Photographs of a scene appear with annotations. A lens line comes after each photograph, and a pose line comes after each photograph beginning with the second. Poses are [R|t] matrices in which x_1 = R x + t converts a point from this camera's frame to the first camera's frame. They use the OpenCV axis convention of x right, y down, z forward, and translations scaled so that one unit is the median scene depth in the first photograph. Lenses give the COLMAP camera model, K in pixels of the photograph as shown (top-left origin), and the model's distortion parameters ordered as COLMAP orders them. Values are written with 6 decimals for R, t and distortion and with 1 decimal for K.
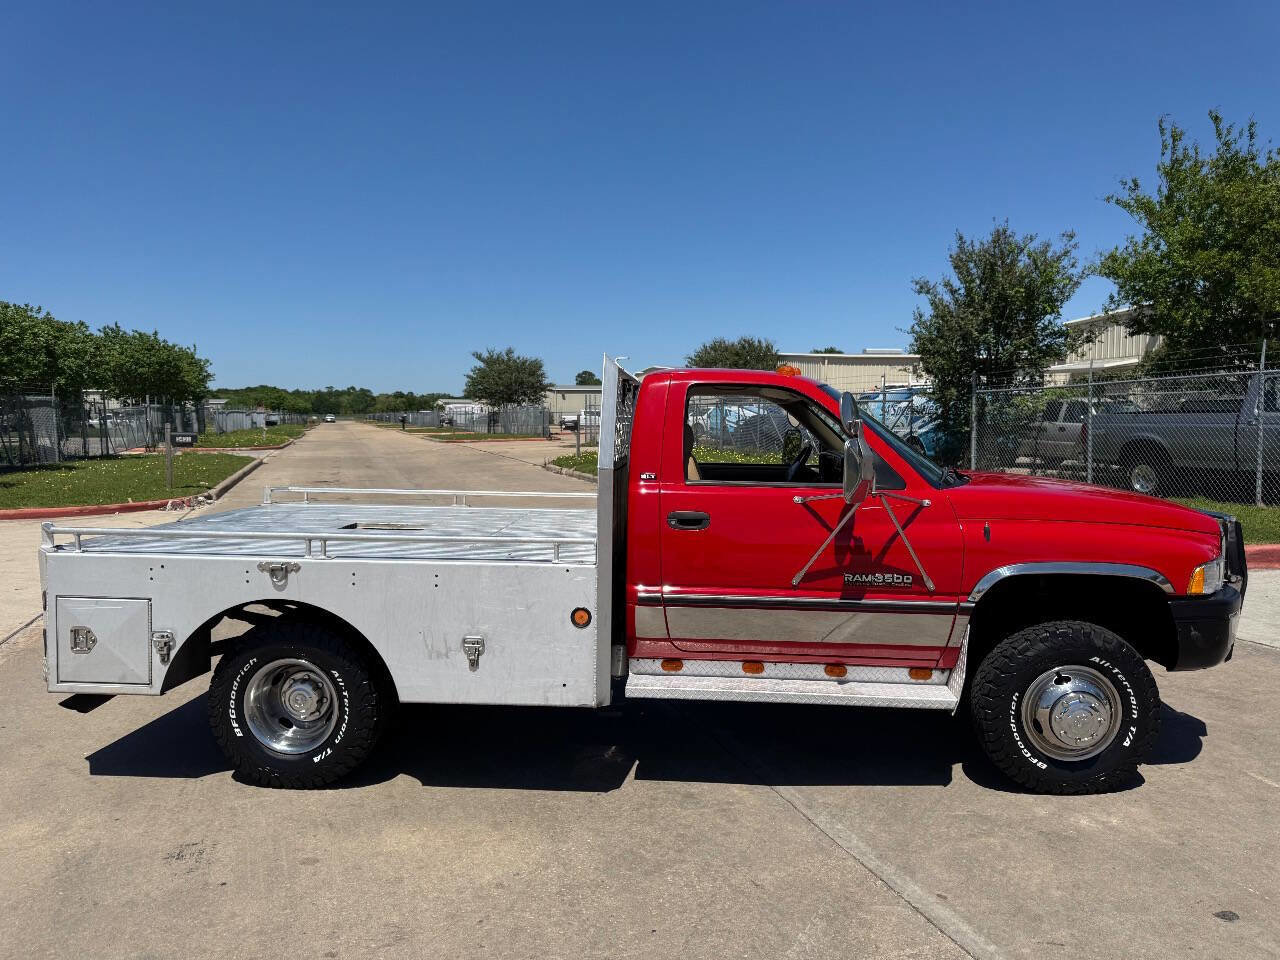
lens RADIAL K [[888.4, 0, 636.1], [0, 888.4, 487.1], [0, 0, 1]] dist [-0.005892, -0.000803]
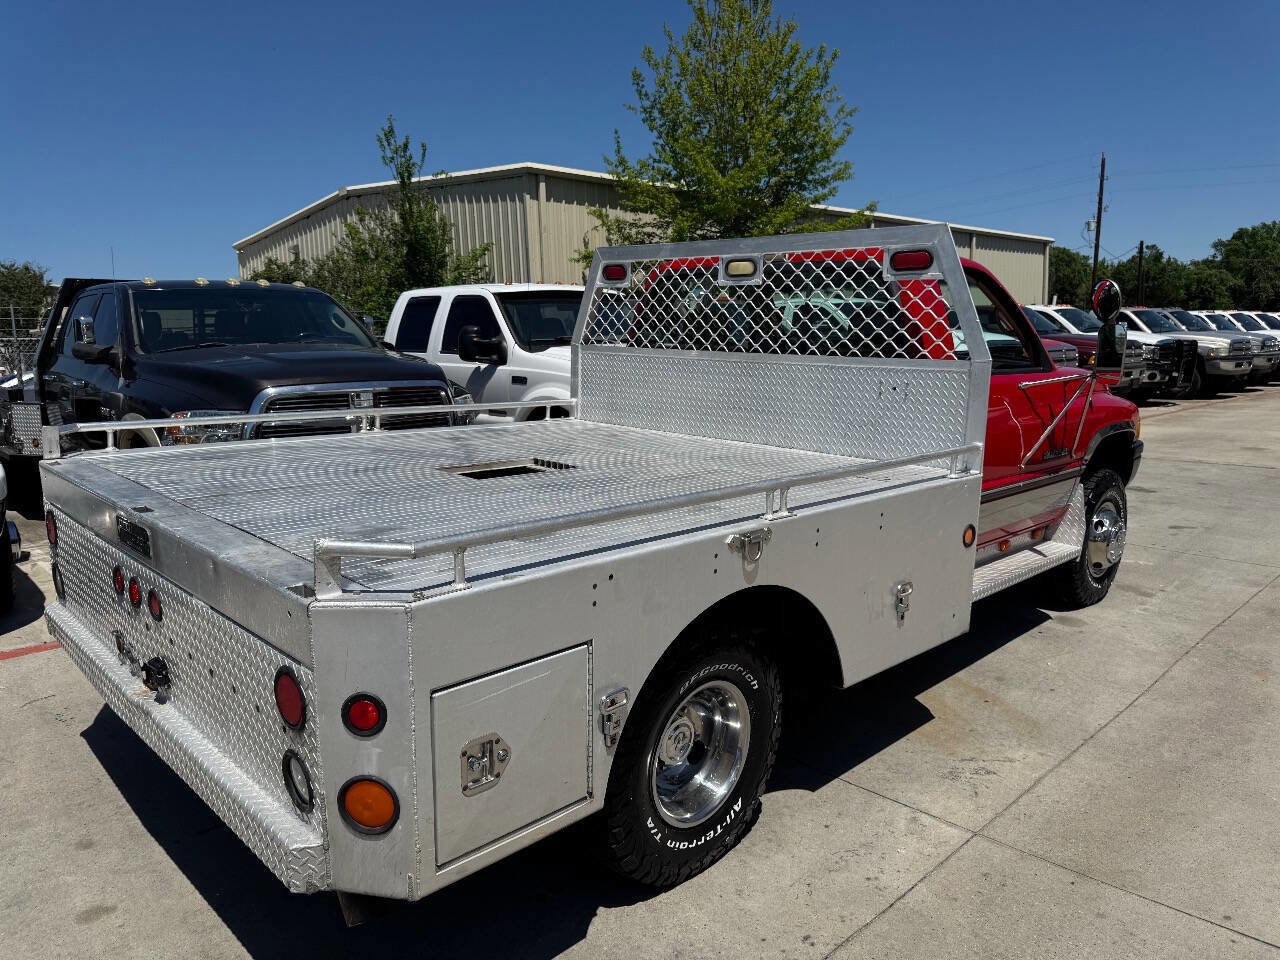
lens RADIAL K [[890.8, 0, 640.0], [0, 890.8, 480.0], [0, 0, 1]] dist [0.005648, -0.005161]
pose [[0.683524, -0.129315, 0.718382, -0.228838], [0.043258, 0.989628, 0.136983, -0.010219], [-0.728645, -0.062556, 0.682028, 0.159541]]
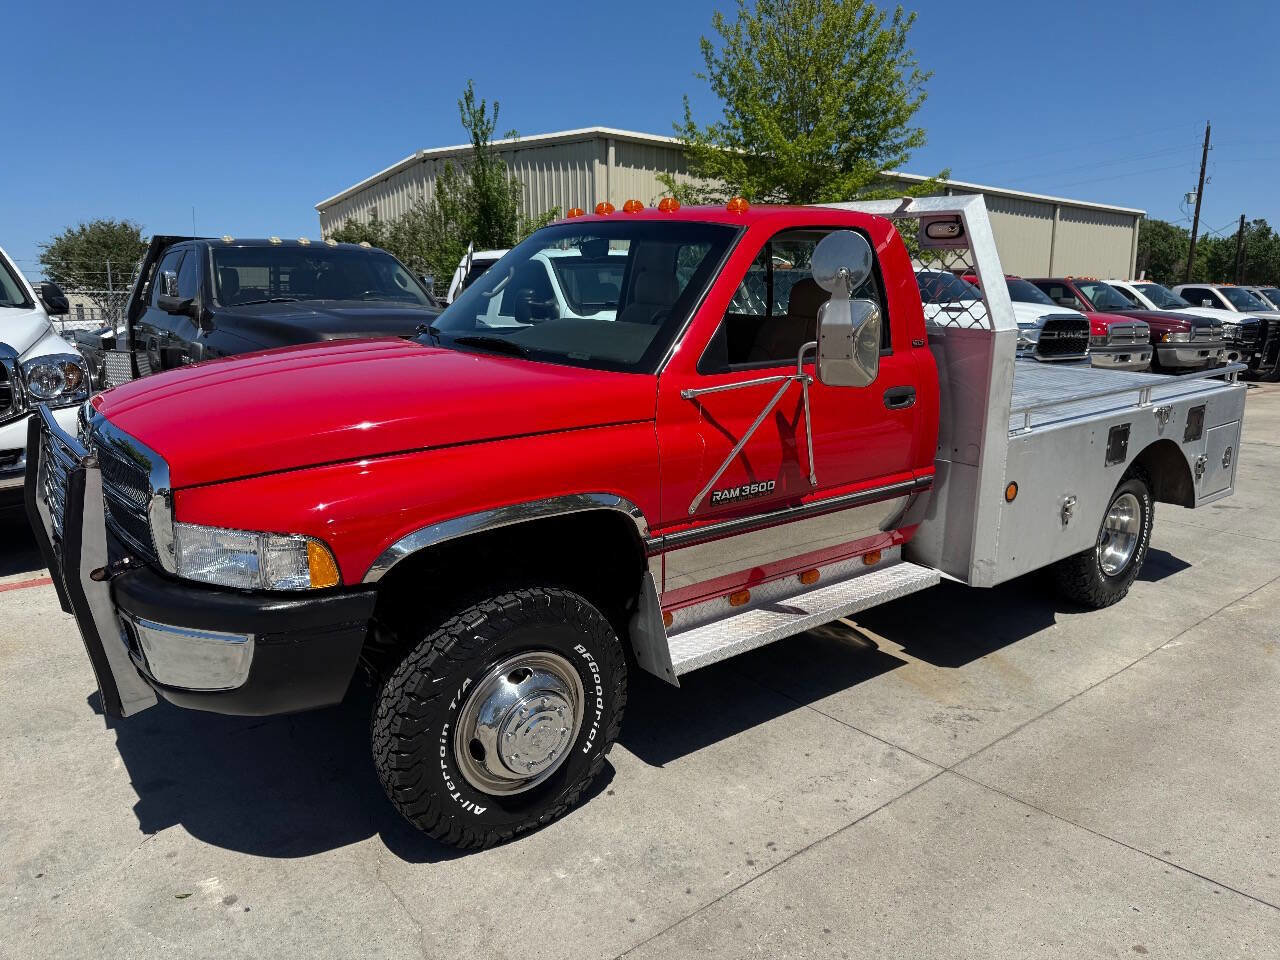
lens RADIAL K [[888.4, 0, 636.1], [0, 888.4, 487.1], [0, 0, 1]] dist [-0.005892, -0.000803]
pose [[0.742738, -0.133840, 0.656069, -0.230122], [0.020346, 0.983878, 0.177680, -0.007560], [-0.669272, -0.118622, 0.733487, 0.139340]]
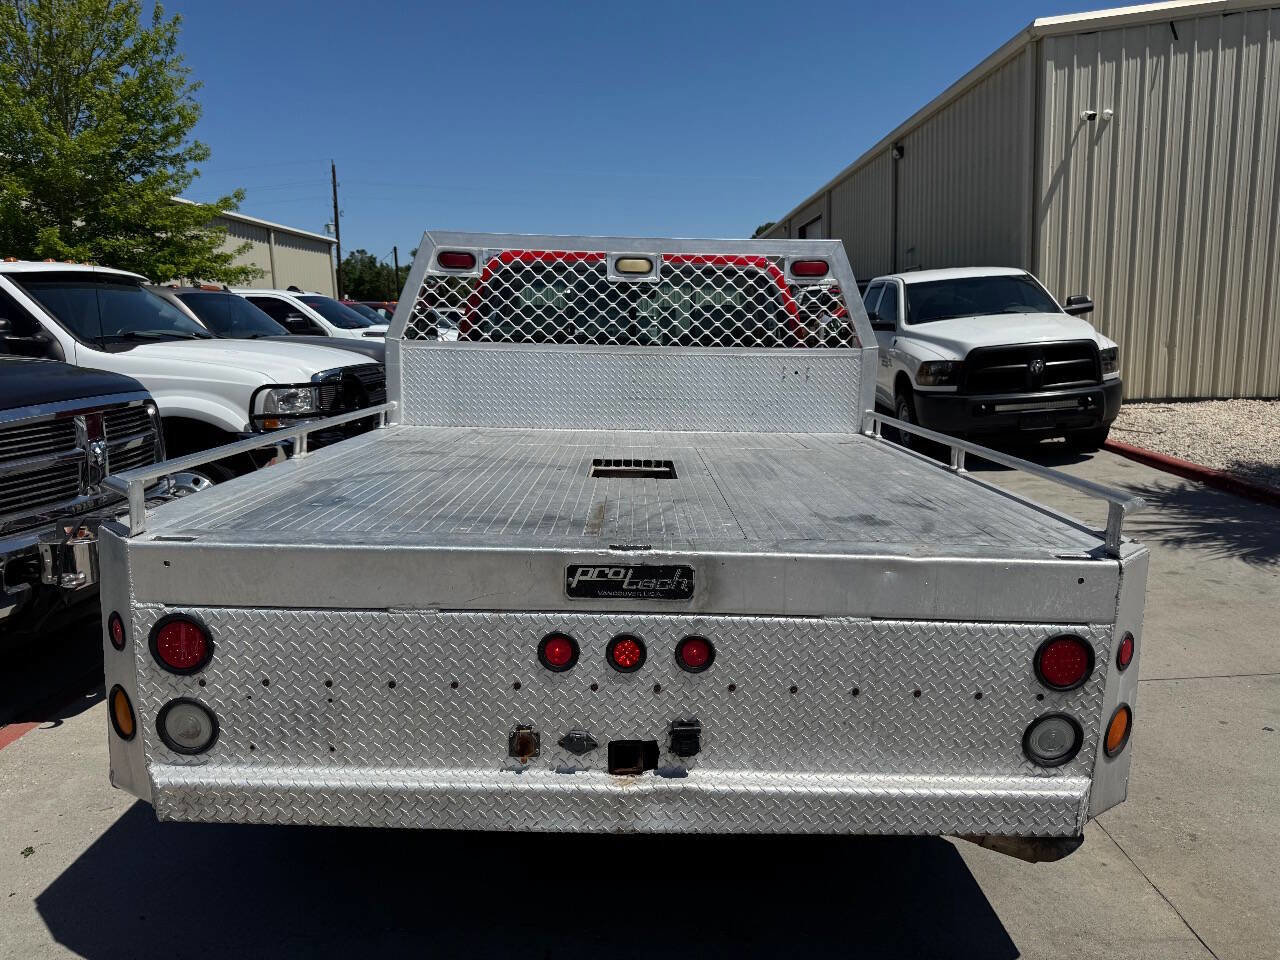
lens RADIAL K [[899.2, 0, 640.0], [0, 899.2, 480.0], [0, 0, 1]] dist [0.002914, -0.004664]
pose [[-0.039374, -0.173680, 0.984015, -0.299701], [0.047593, 0.983335, 0.175464, -0.018462], [-0.998090, 0.053741, -0.030452, 0.336618]]
